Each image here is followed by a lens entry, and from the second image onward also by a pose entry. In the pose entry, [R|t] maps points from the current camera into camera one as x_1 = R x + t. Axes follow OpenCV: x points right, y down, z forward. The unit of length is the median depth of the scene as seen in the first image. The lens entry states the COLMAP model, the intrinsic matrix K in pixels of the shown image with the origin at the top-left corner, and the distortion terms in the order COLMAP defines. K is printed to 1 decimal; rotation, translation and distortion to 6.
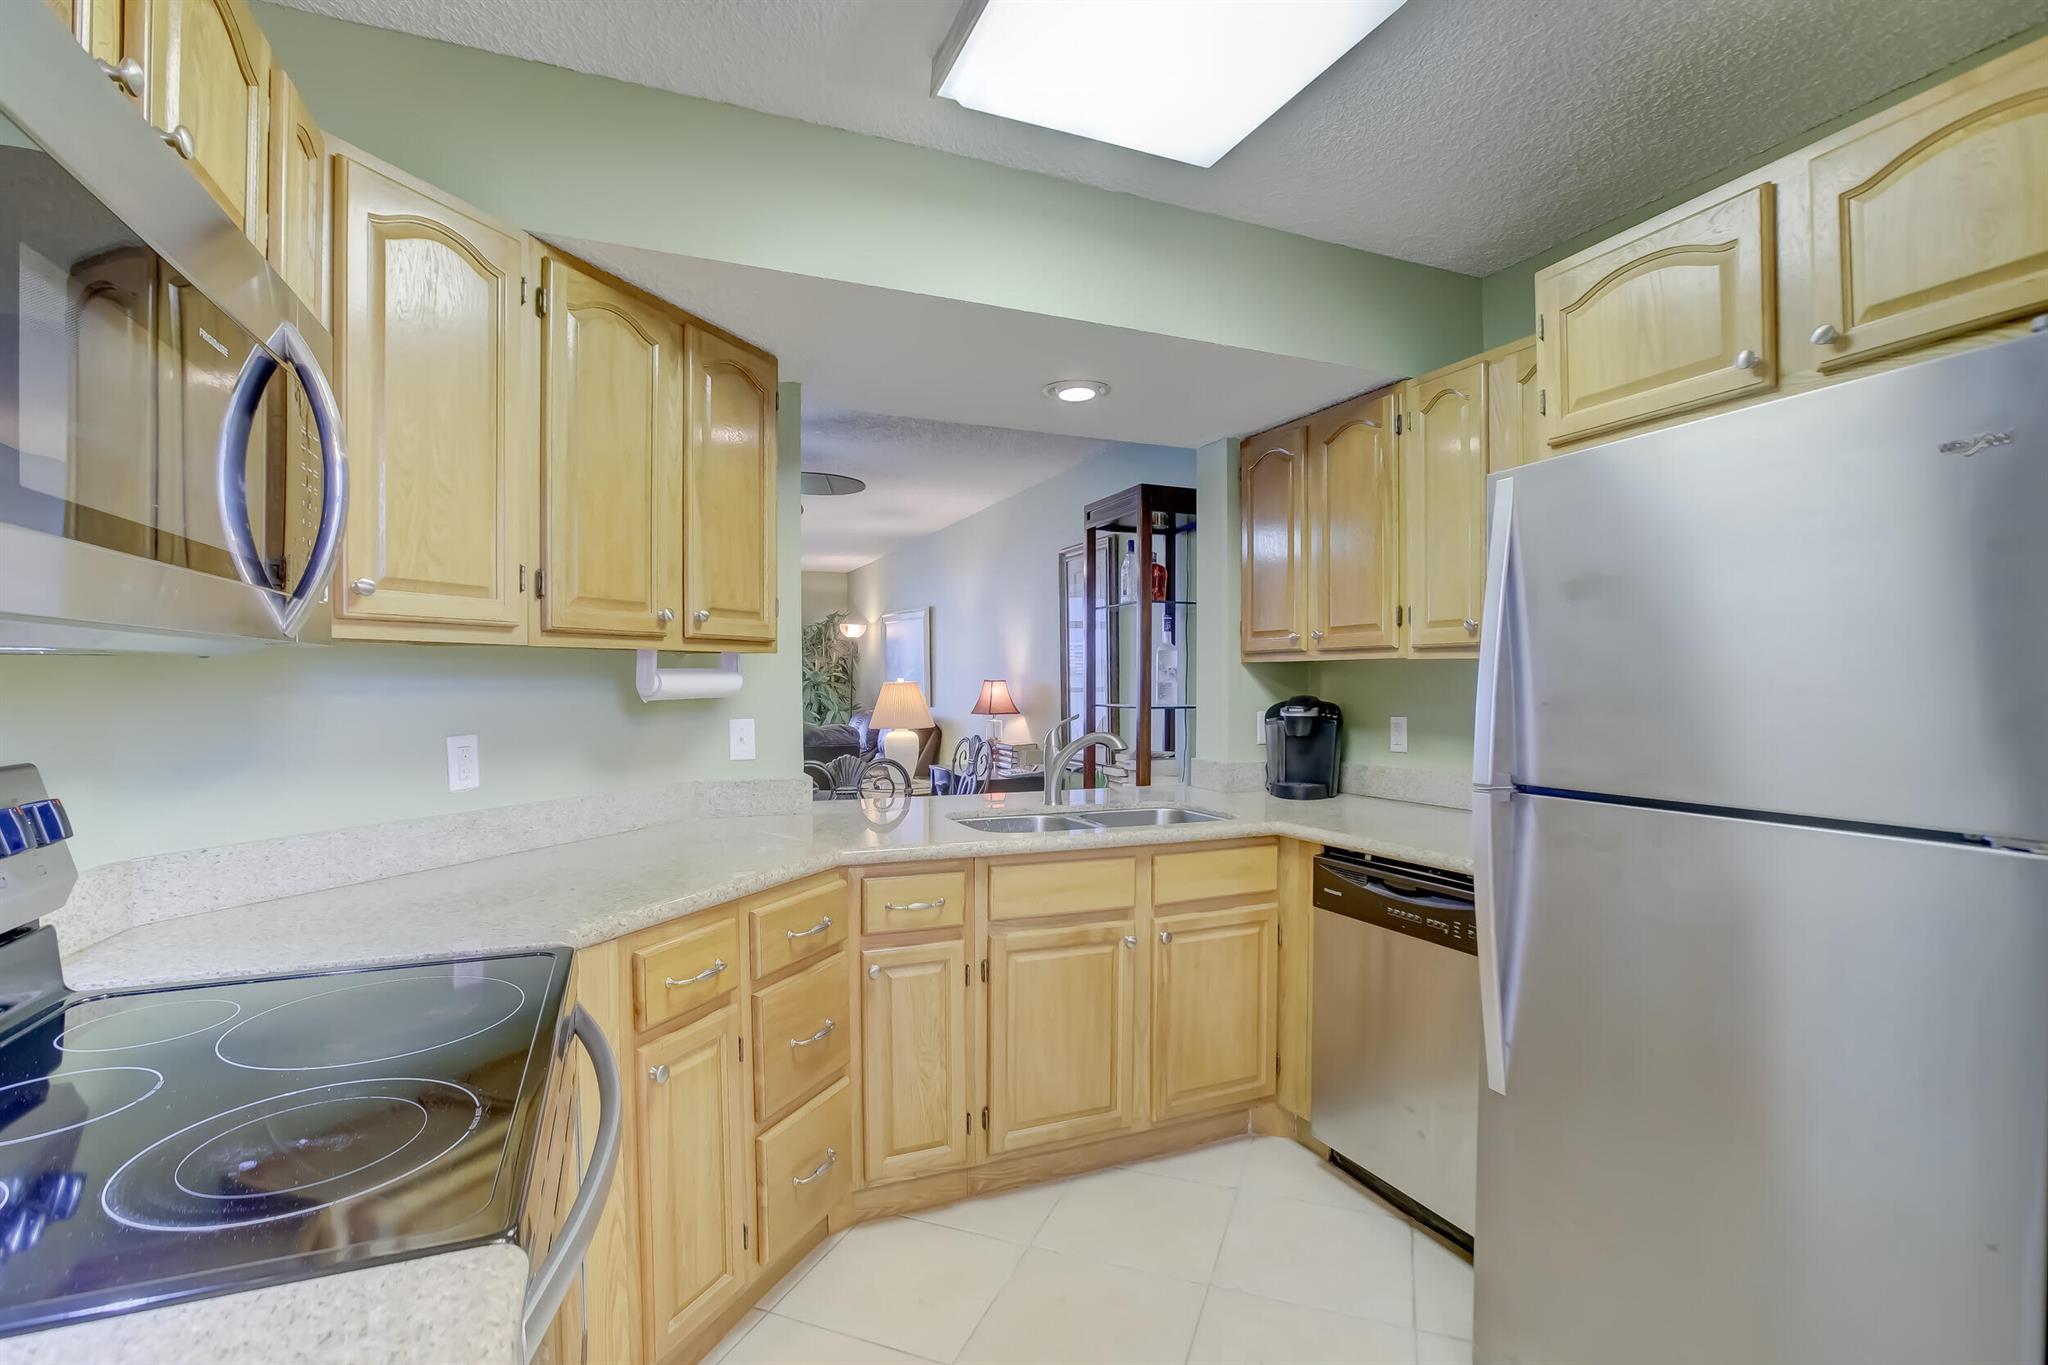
lens RADIAL K [[965.5, 0, 1025.3], [0, 965.5, 719.4], [0, 0, 1]] dist [-0.061118, 0.039105]
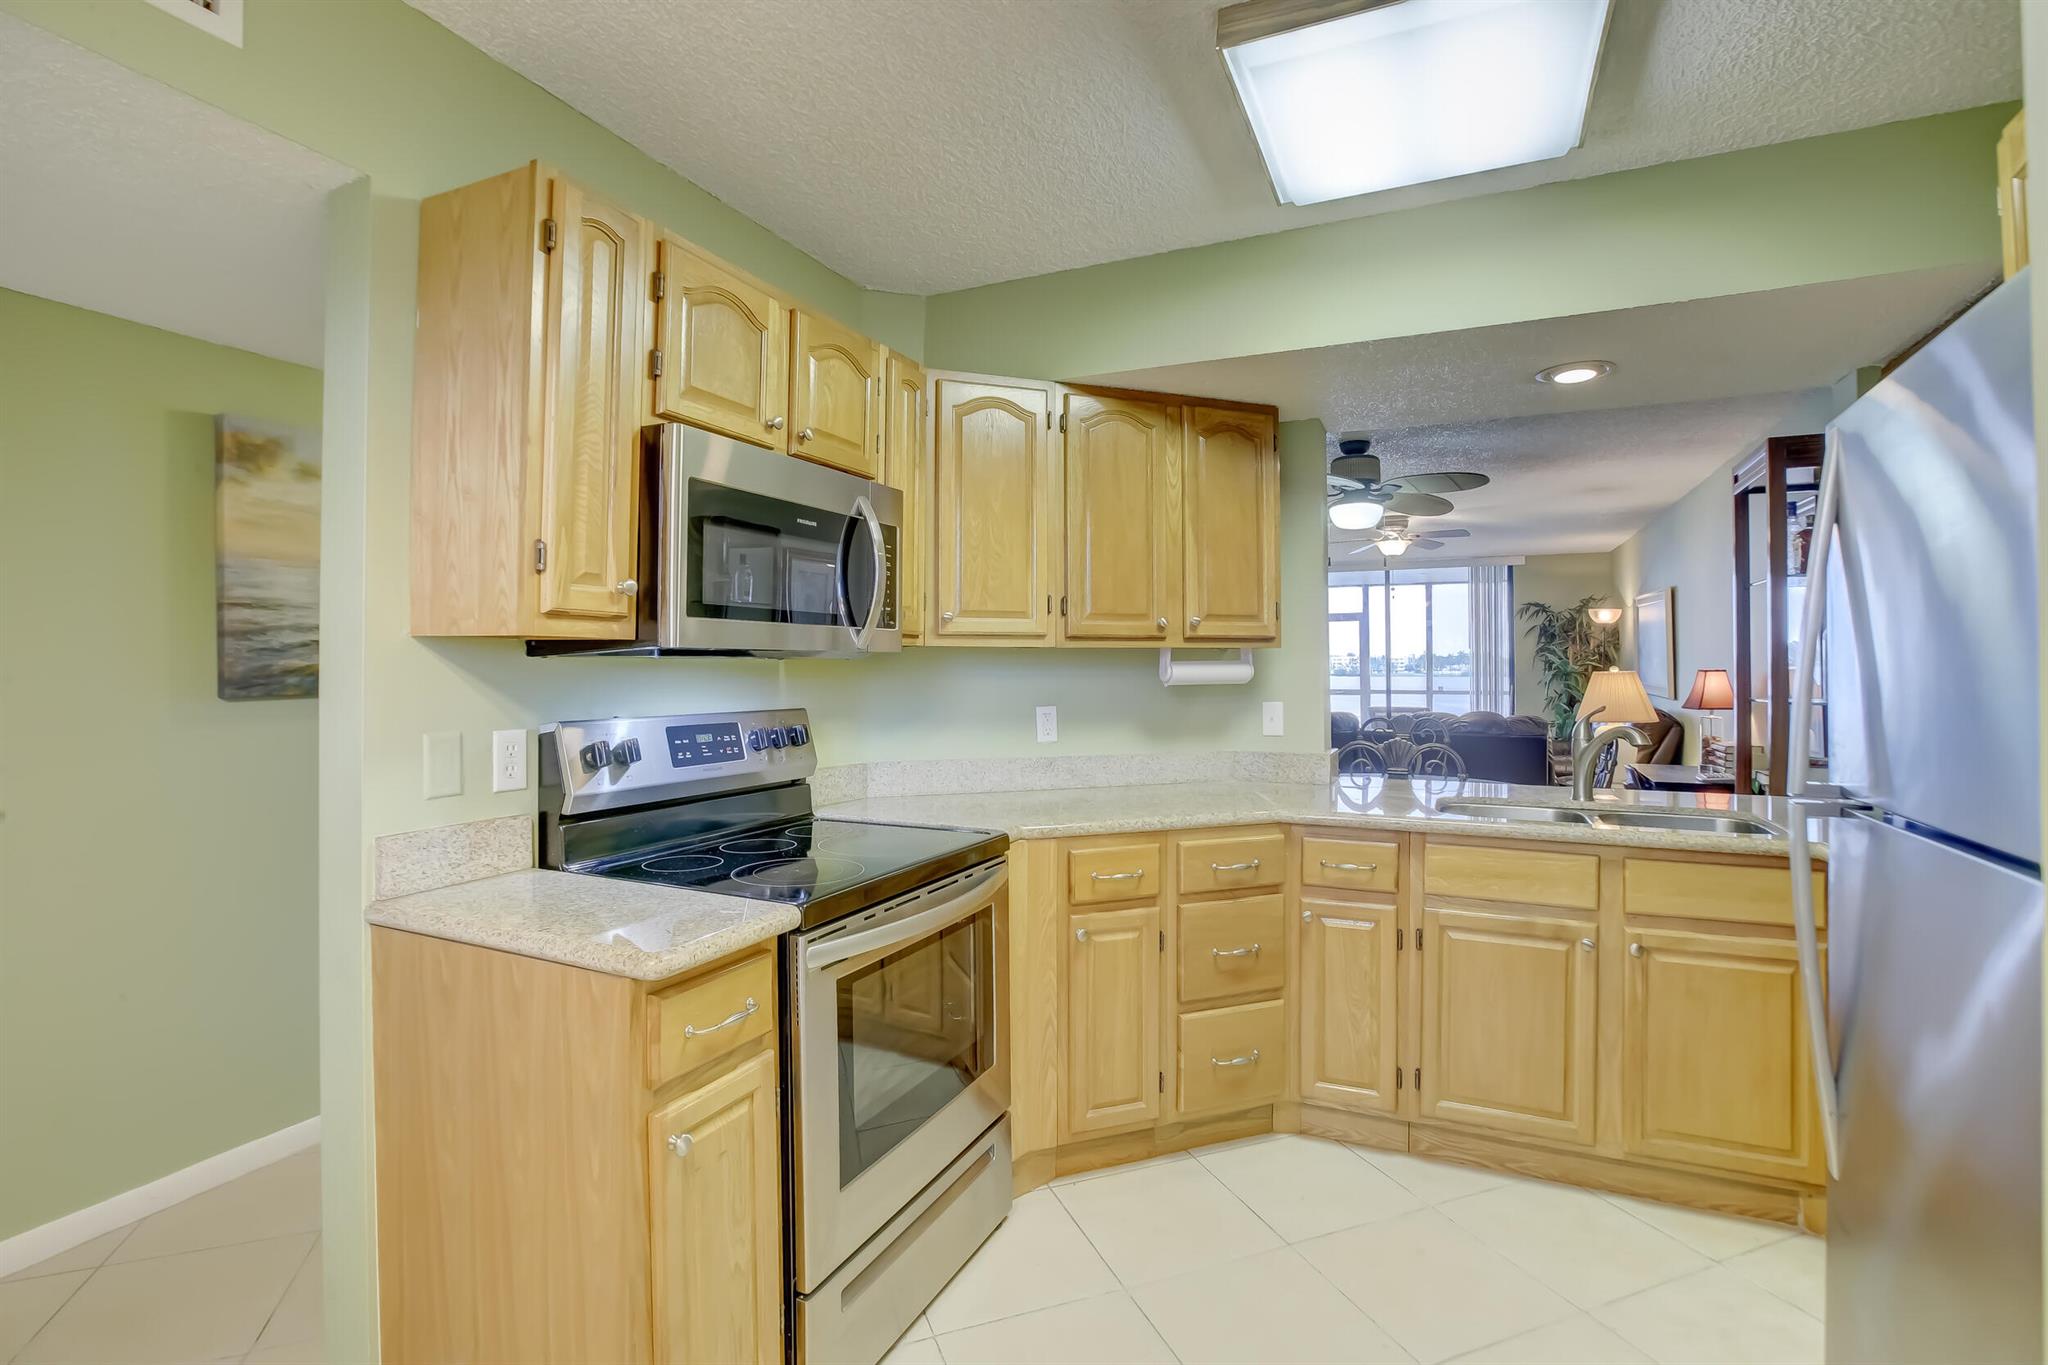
lens RADIAL K [[971.5, 0, 1024.0], [0, 971.5, 682.5], [0, 0, 1]] dist [-0.041582, 0.017040]
pose [[0.663207, 0.007932, -0.748394, 0.497802], [-0.028427, 0.999489, -0.014598, 0.002278], [0.747896, 0.030956, 0.663094, -0.058178]]
